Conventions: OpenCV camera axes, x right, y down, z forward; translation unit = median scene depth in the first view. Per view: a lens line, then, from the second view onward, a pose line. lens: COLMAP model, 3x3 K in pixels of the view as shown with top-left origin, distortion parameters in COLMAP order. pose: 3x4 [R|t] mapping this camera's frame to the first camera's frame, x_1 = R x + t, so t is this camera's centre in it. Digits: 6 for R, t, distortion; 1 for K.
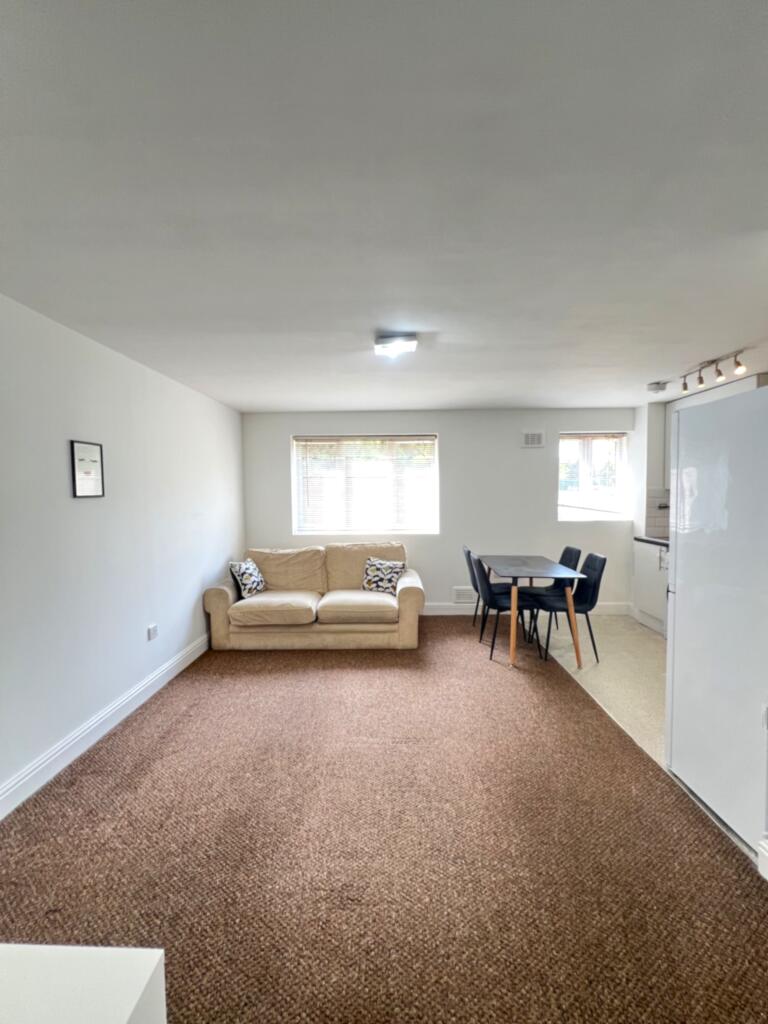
lens RADIAL K [[411.0, 0, 384.0], [0, 411.0, 512.0], [0, 0, 1]] dist [-0.003099, 0.000180]
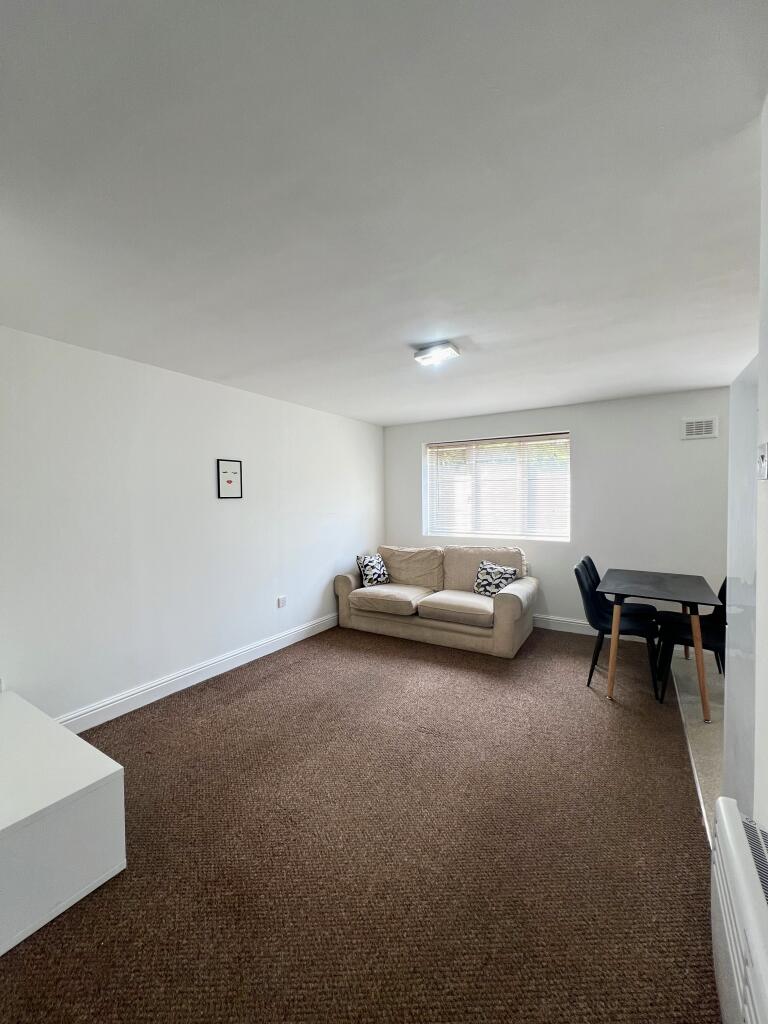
lens RADIAL K [[411.0, 0, 384.0], [0, 411.0, 512.0], [0, 0, 1]] dist [-0.003099, 0.000180]
pose [[0.862769, 0.017476, -0.505296, 0.300414], [-0.024736, 0.999665, -0.007661, 0.006356], [0.504993, 0.019109, 0.862912, 0.020567]]
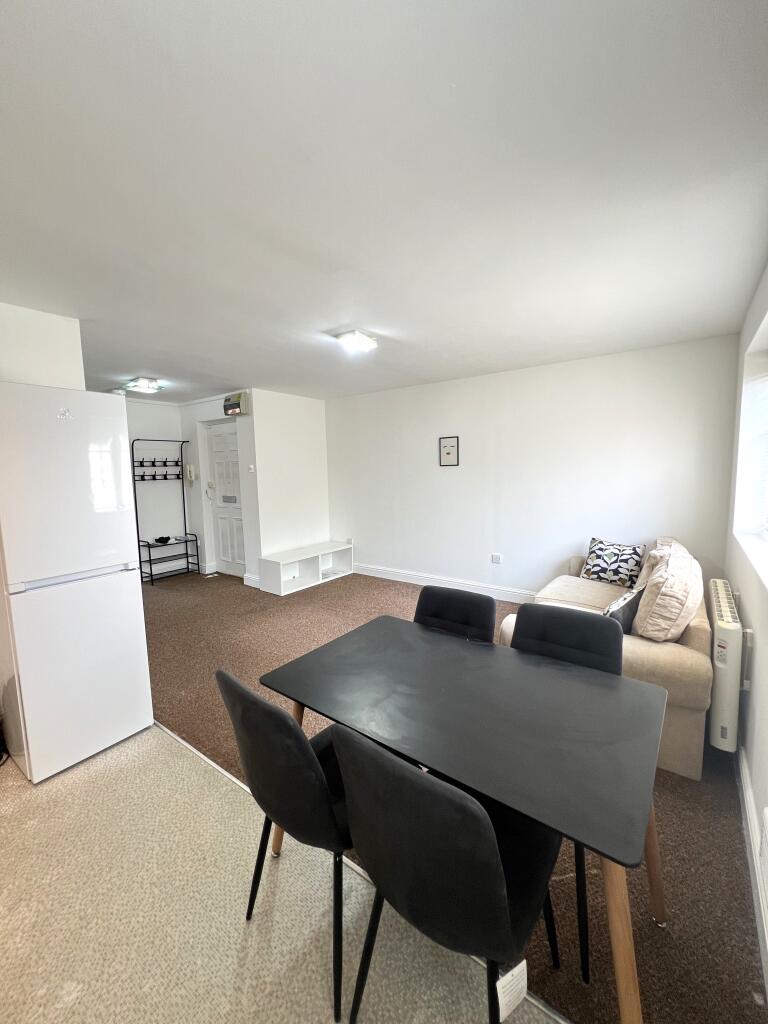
lens RADIAL K [[411.0, 0, 384.0], [0, 411.0, 512.0], [0, 0, 1]] dist [-0.003099, 0.000180]
pose [[-0.579679, 0.109785, -0.807415, 0.660864], [-0.014535, 0.989331, 0.144955, -0.061599], [0.814715, 0.095763, -0.571899, 1.191812]]
